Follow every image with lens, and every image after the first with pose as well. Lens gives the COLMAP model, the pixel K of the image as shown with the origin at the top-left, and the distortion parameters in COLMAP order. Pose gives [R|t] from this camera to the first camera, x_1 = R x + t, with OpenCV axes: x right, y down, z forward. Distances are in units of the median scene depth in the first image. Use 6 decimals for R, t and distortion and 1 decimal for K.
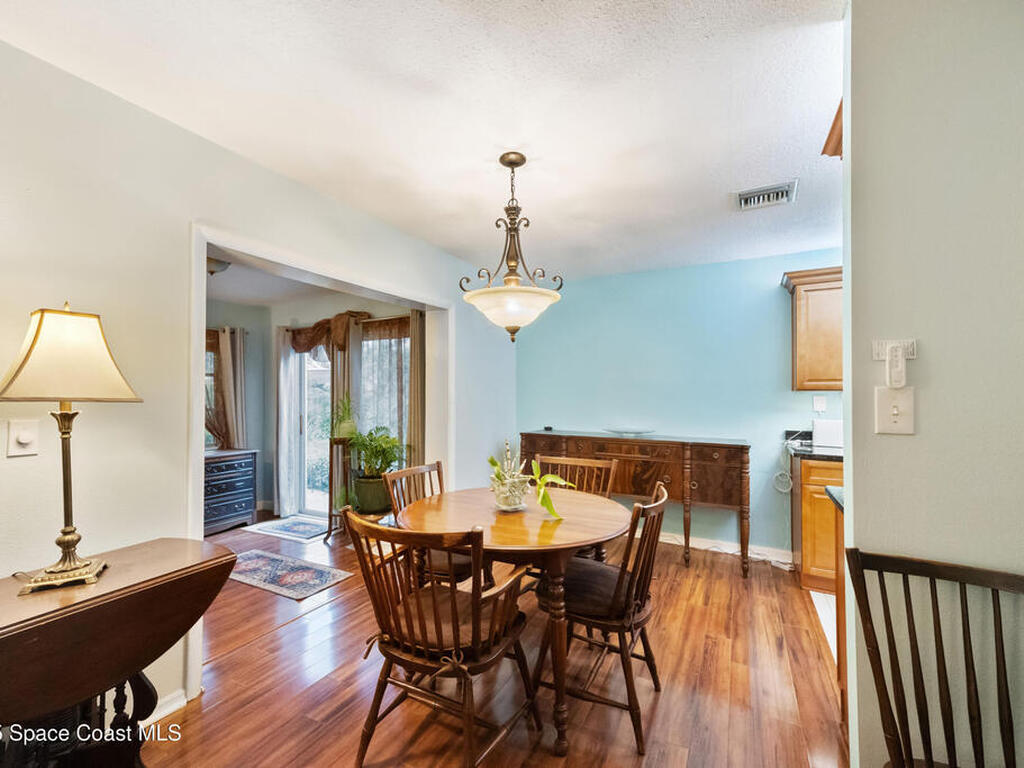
lens RADIAL K [[448.0, 0, 511.7], [0, 448.0, 389.6], [0, 0, 1]] dist [0.000069, 0.000148]
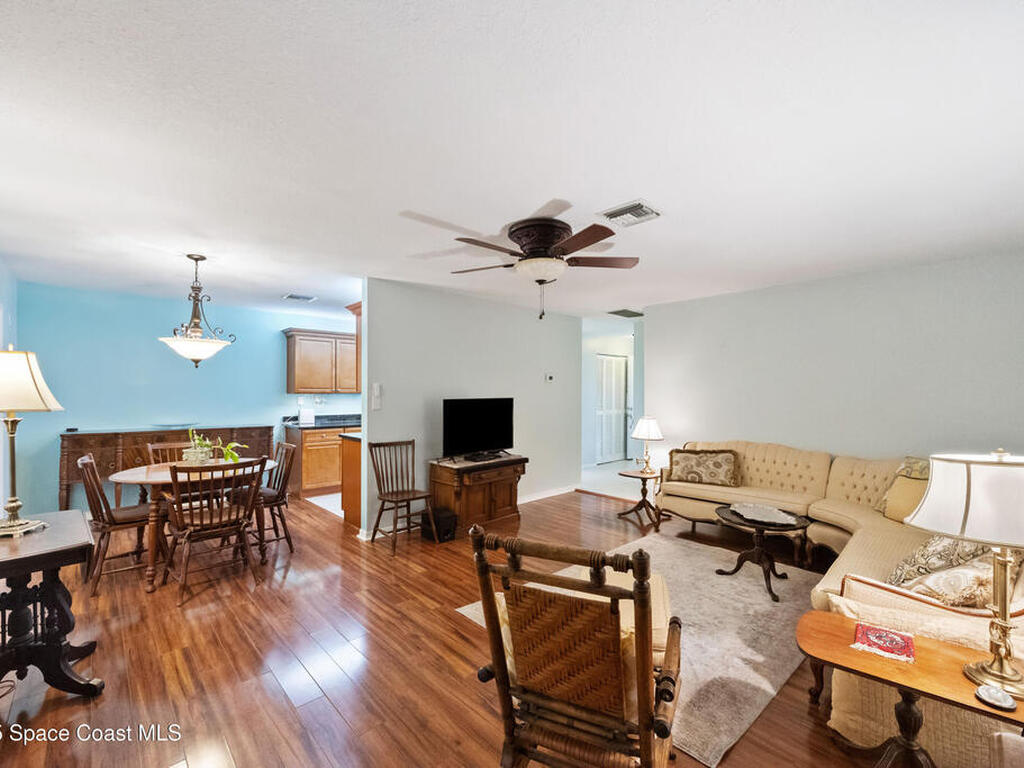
lens RADIAL K [[448.0, 0, 511.7], [0, 448.0, 389.6], [0, 0, 1]] dist [0.000069, 0.000148]
pose [[0.335961, 0.002124, 0.941873, -1.058769], [-0.012278, 0.999922, 0.002124, -0.040423], [-0.941796, -0.012278, 0.335961, -0.595491]]
